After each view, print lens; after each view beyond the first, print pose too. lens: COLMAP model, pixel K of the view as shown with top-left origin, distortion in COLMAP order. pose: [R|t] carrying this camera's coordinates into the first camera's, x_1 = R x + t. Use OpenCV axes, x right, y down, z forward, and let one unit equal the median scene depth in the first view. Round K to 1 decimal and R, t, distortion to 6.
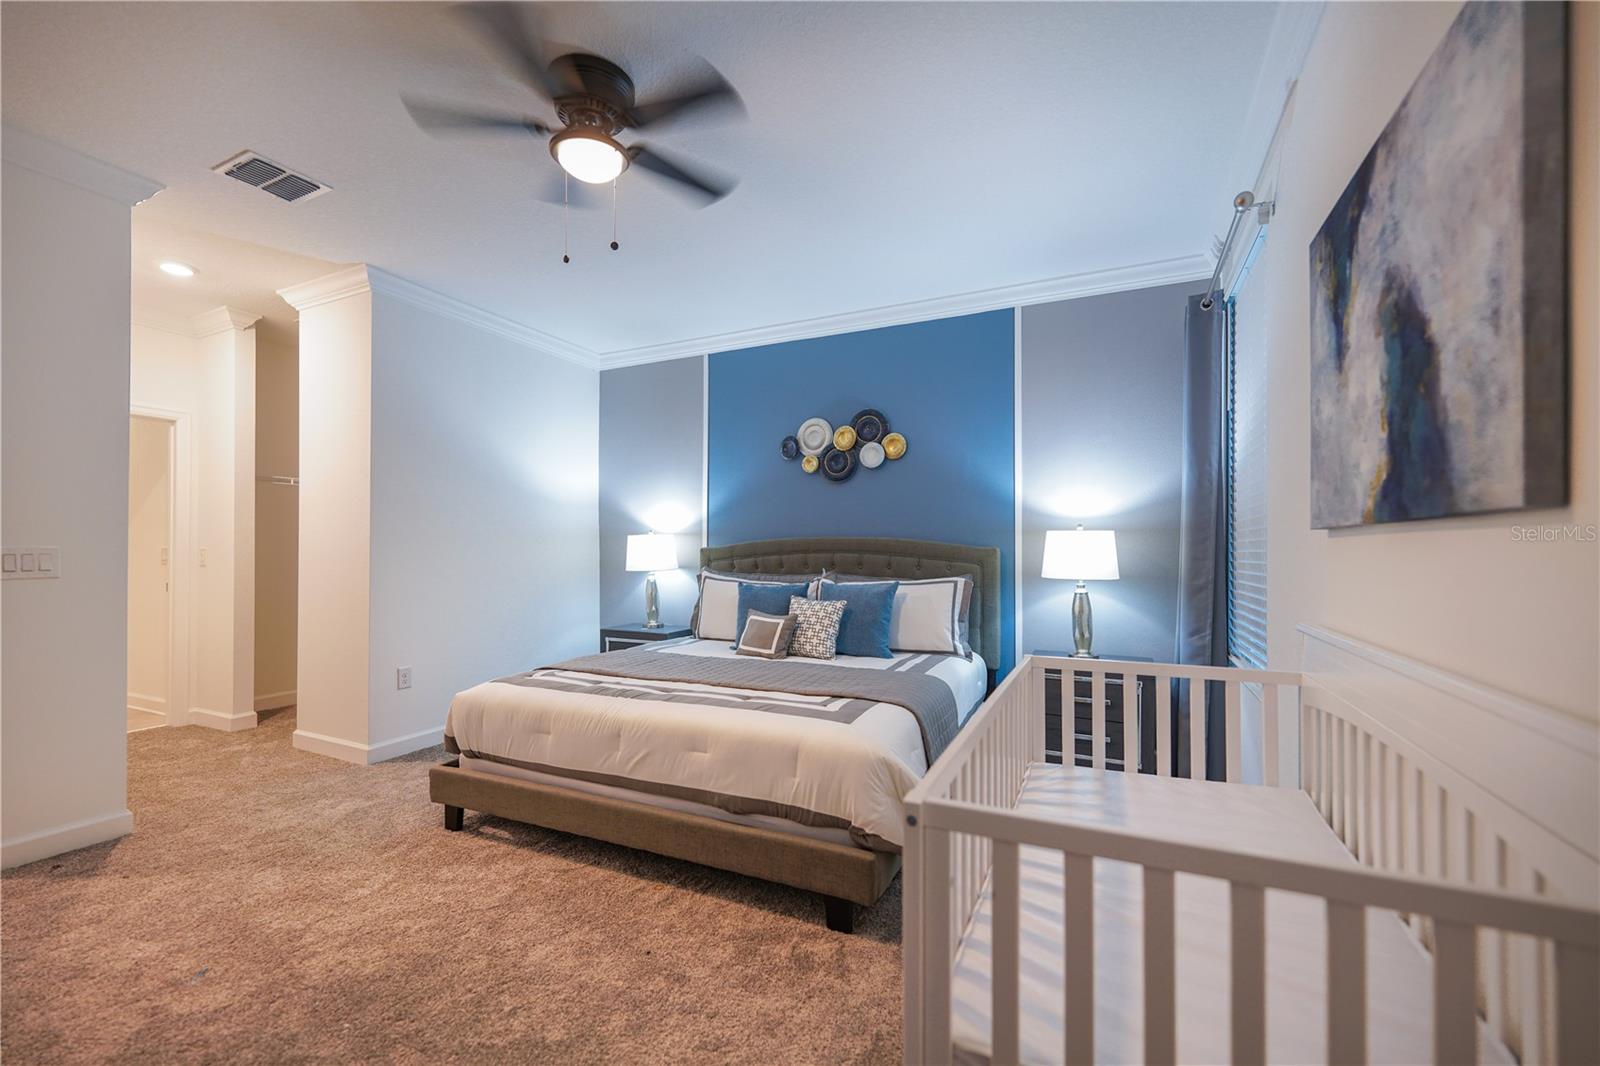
lens RADIAL K [[645.7, 0, 795.1], [0, 645.7, 552.1], [0, 0, 1]] dist [0.000203, 0.000164]
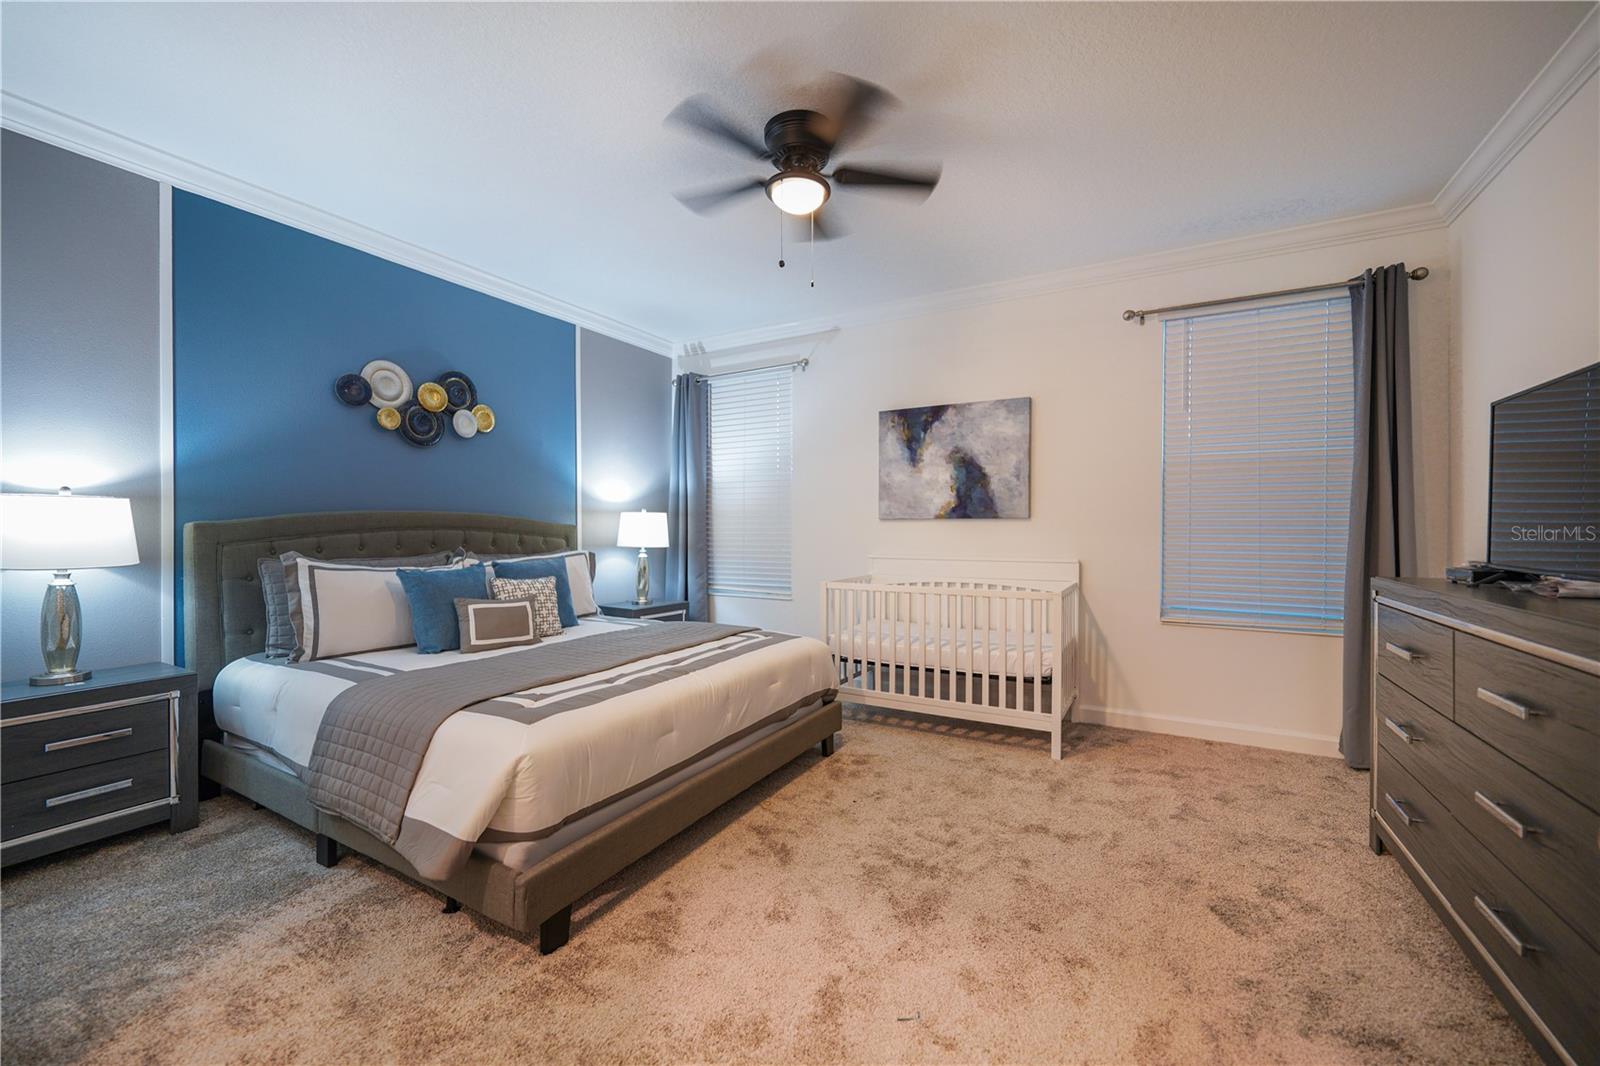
lens RADIAL K [[643.1, 0, 800.0], [0, 643.1, 533.0], [0, 0, 1]] dist [-0.000810, 0.000008]
pose [[0.072699, -0.008661, 0.997316, -0.762489], [0.002558, 0.999961, 0.008497, -0.000498], [-0.997351, 0.001934, 0.072718, 0.458784]]
